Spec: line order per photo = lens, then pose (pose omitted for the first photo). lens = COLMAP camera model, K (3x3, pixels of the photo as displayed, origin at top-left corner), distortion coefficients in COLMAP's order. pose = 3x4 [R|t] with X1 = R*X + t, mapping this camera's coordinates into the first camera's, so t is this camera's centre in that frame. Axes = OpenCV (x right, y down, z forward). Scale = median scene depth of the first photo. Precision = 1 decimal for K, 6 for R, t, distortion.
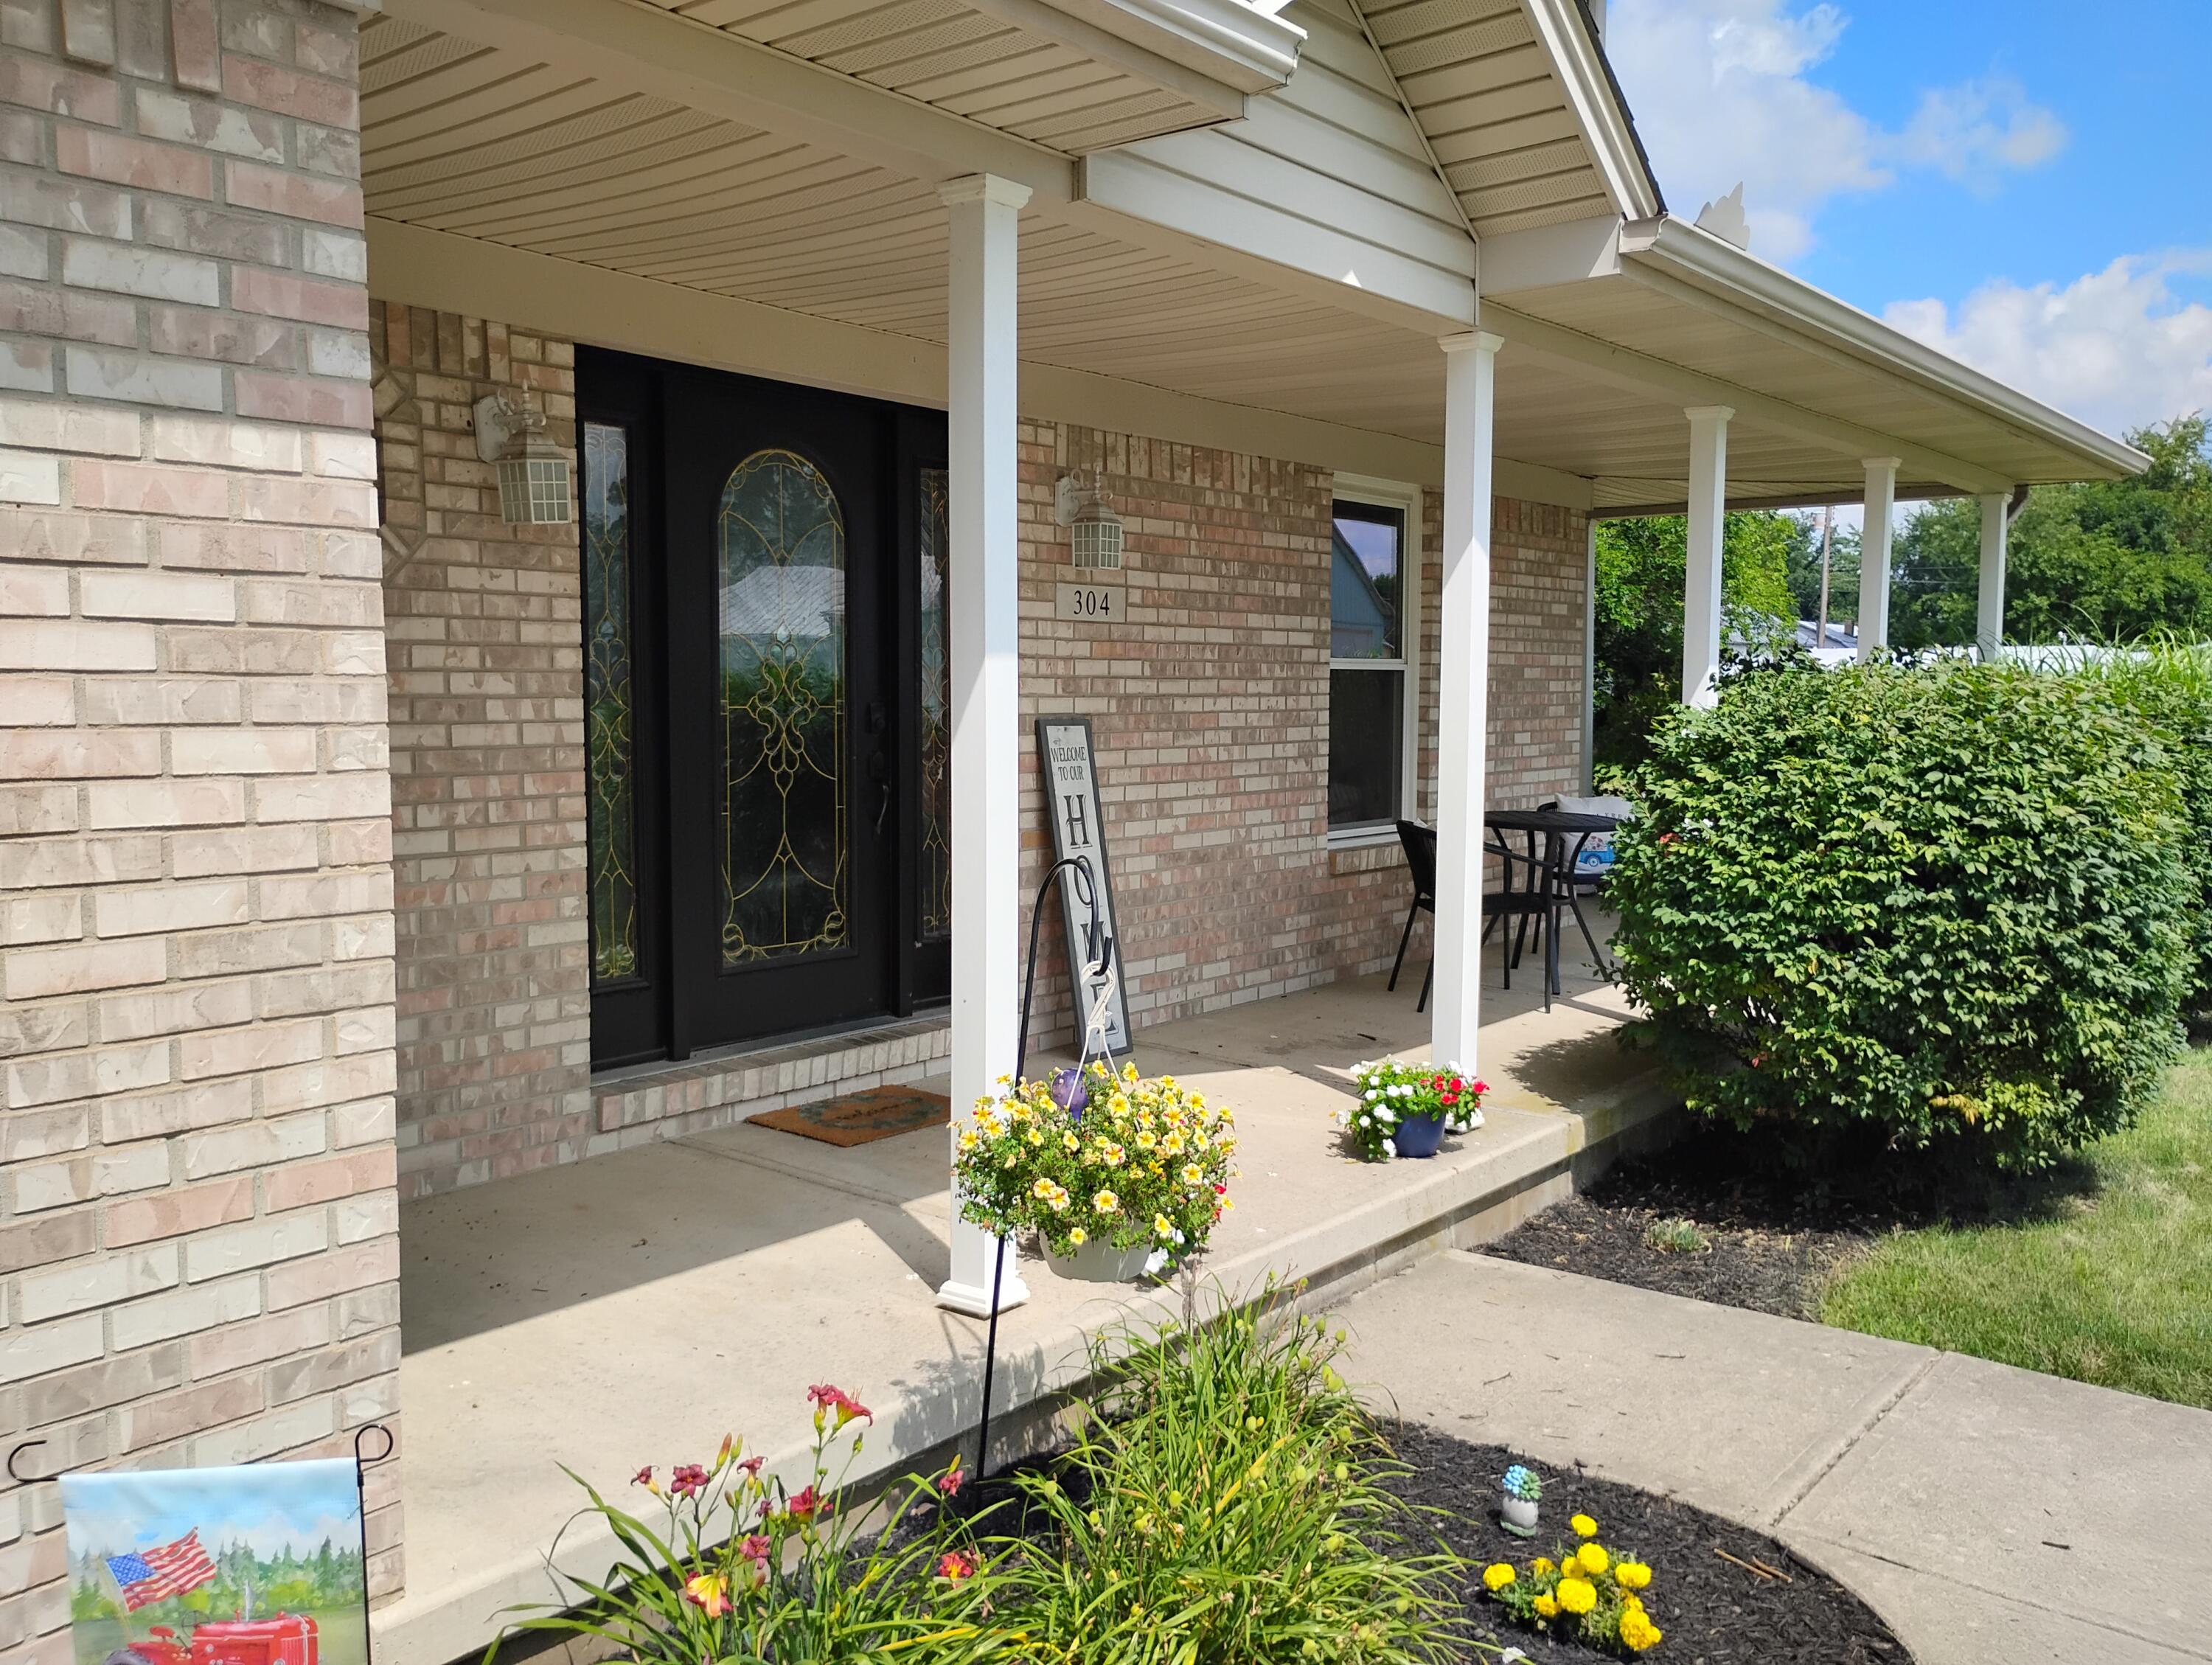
lens RADIAL K [[1854.4, 0, 1106.0], [0, 1854.4, 832.5], [0, 0, 1]] dist [0.035746, -0.014609]
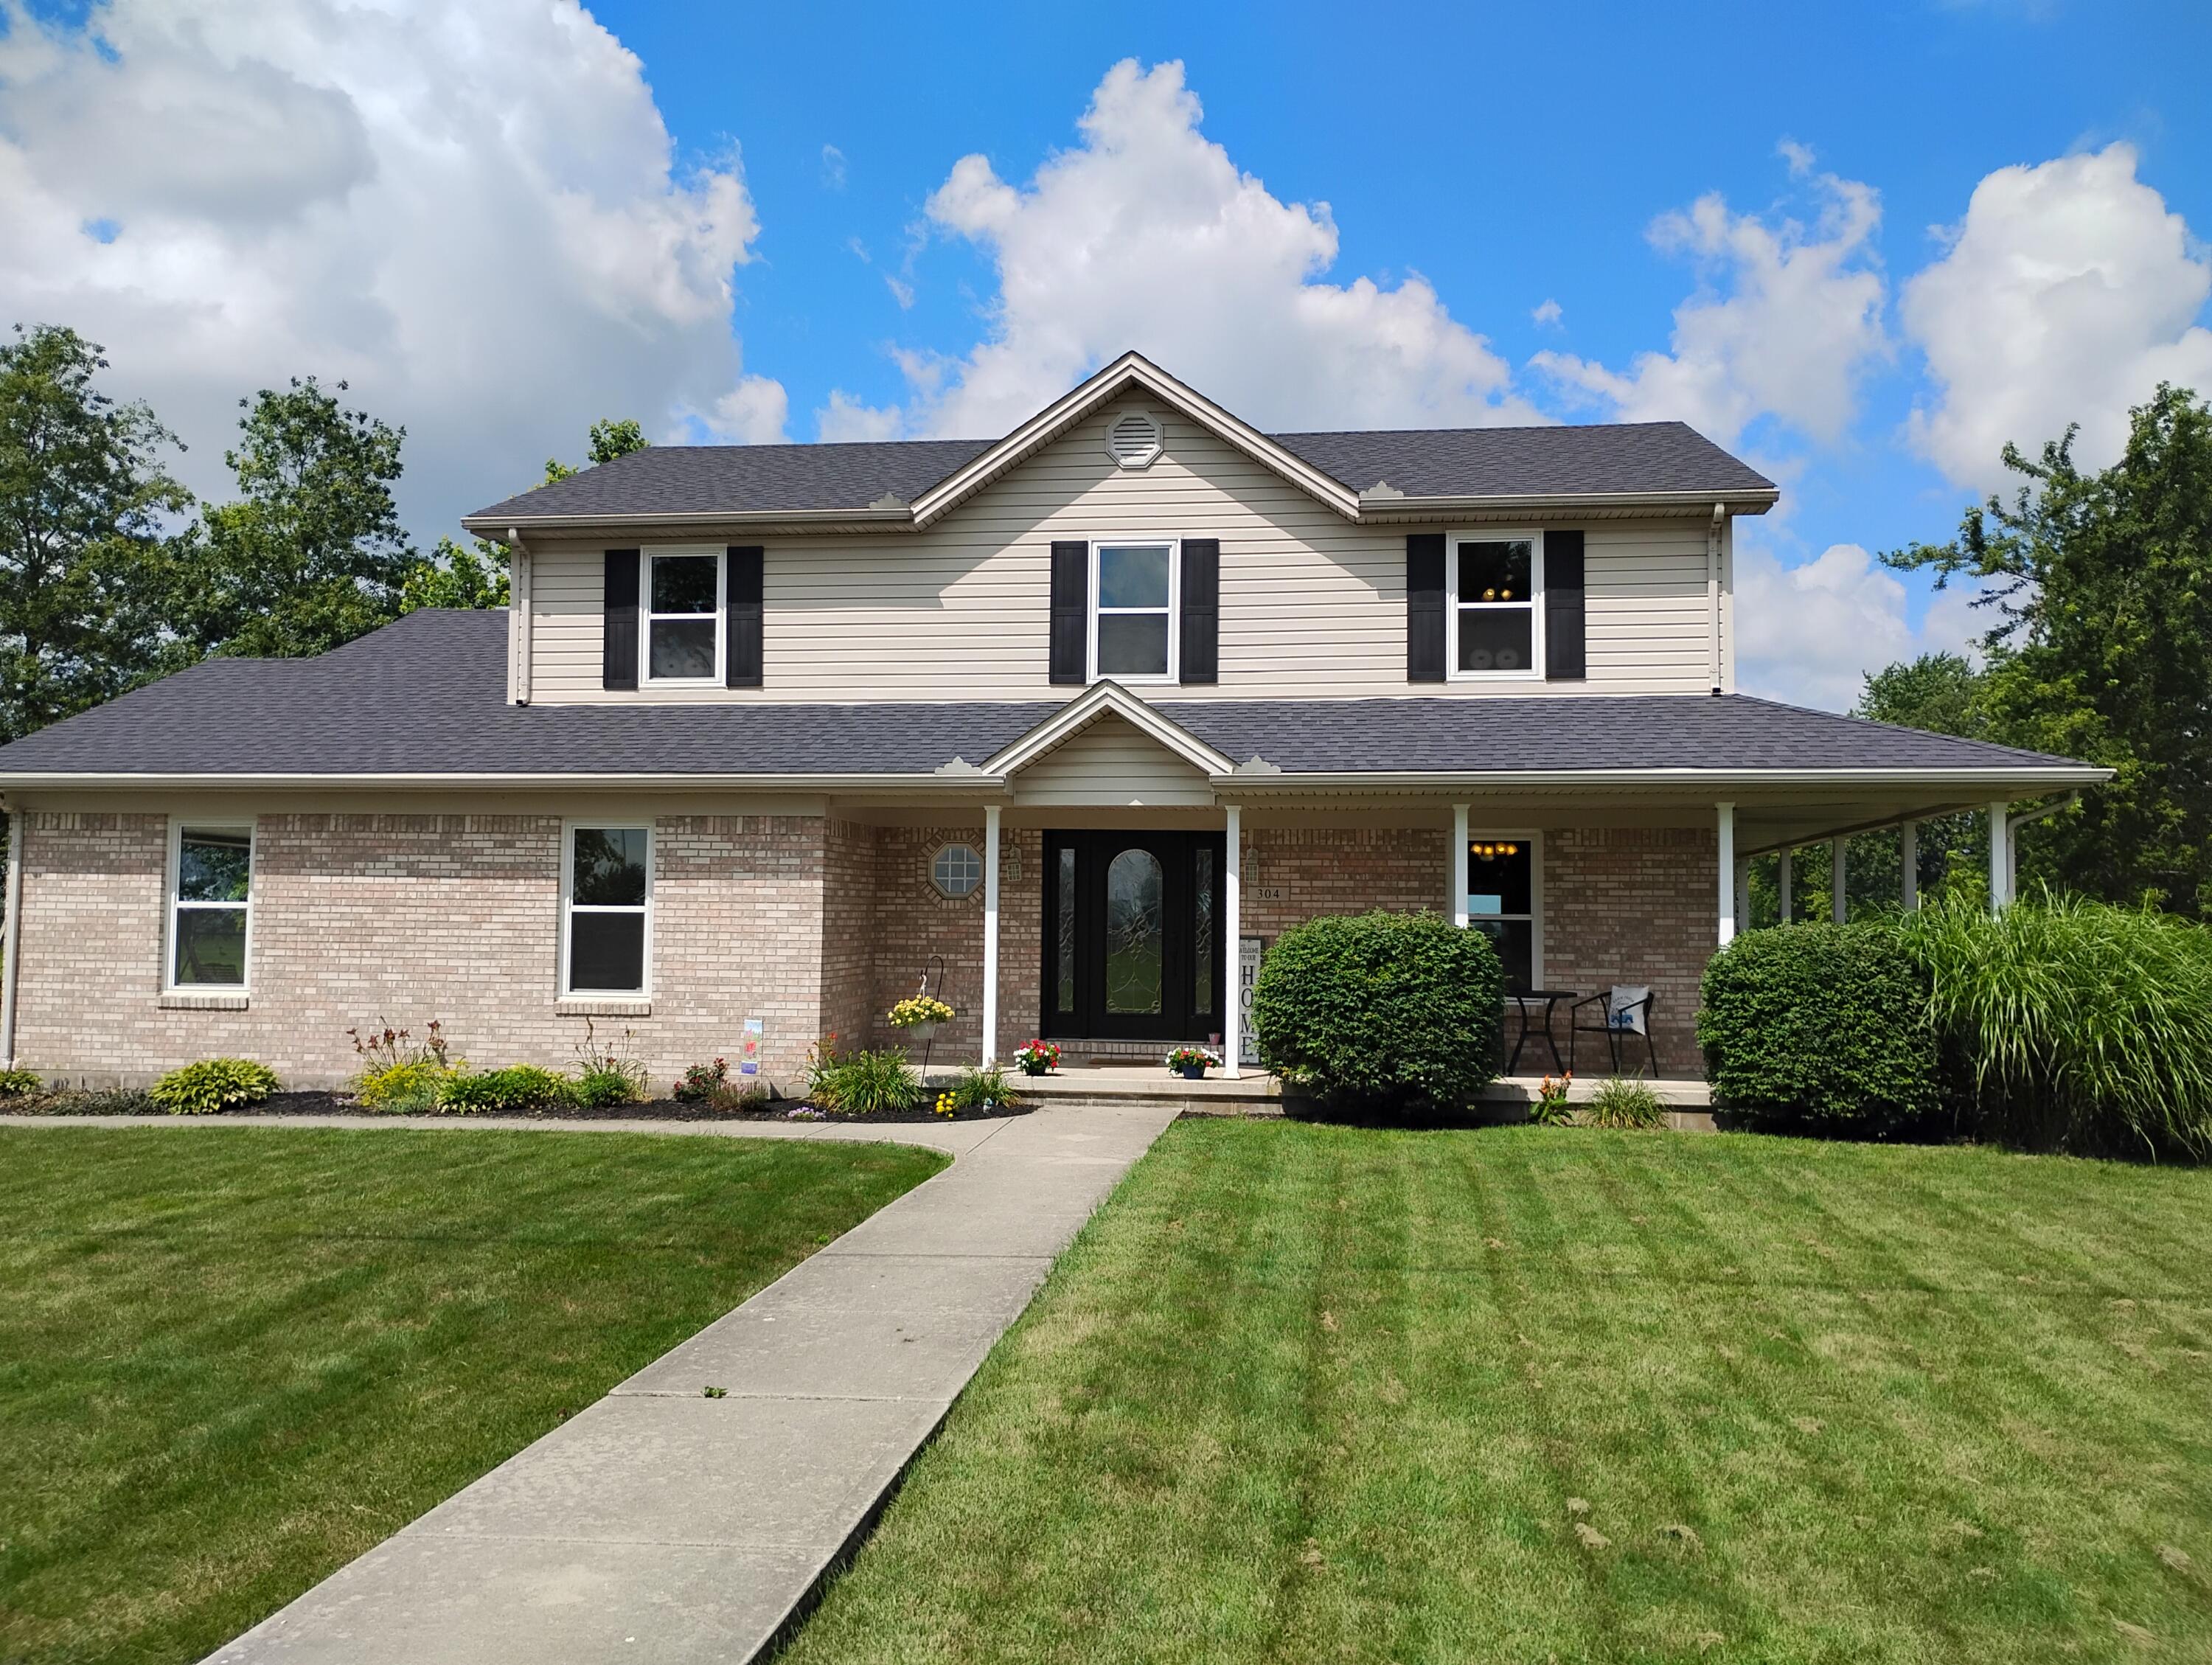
lens RADIAL K [[1794.8, 0, 1106.0], [0, 1794.8, 832.5], [0, 0, 1]] dist [0.015087, -0.001745]
pose [[0.510789, -0.045755, -0.858488, 2.596521], [-0.077539, 0.992061, -0.099009, 0.074895], [0.856202, 0.117139, 0.503186, -0.611961]]
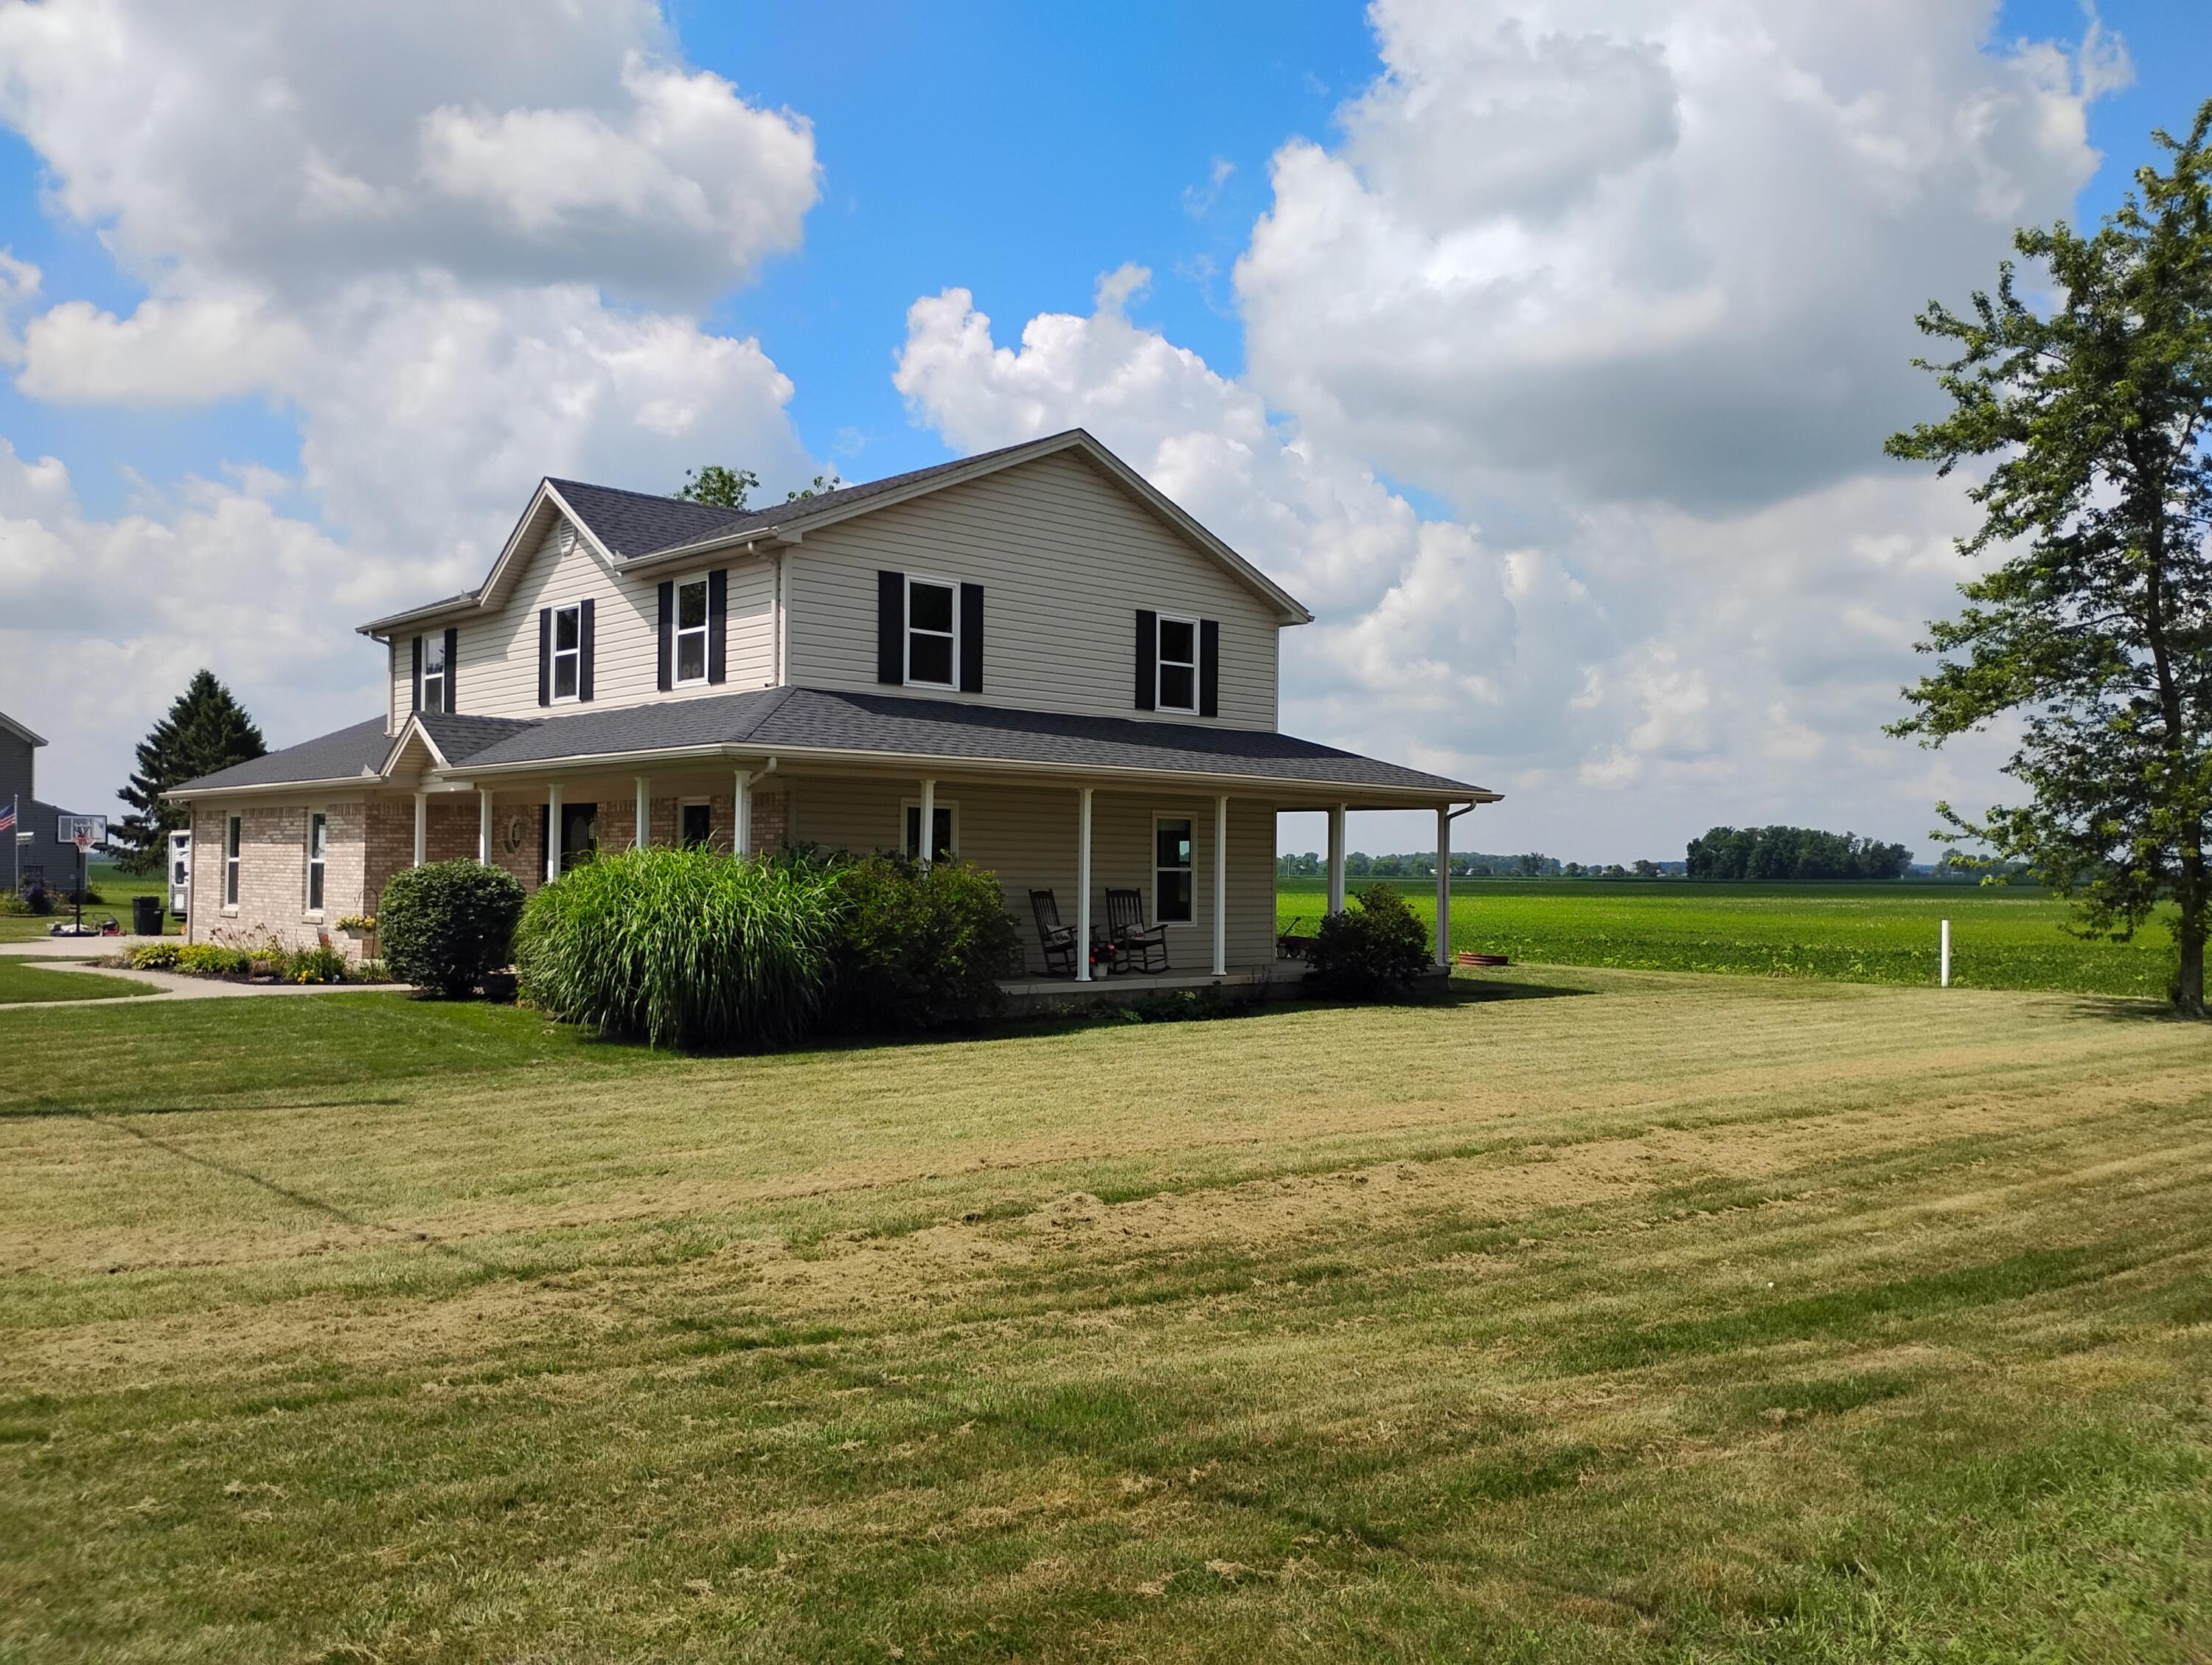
lens RADIAL K [[1854.4, 0, 1106.0], [0, 1854.4, 832.5], [0, 0, 1]] dist [0.035746, -0.014609]
pose [[-0.164041, -0.028011, -0.986056, 4.435830], [-0.090102, 0.995844, -0.013299, -0.242465], [0.982330, 0.086664, -0.165883, 3.277710]]
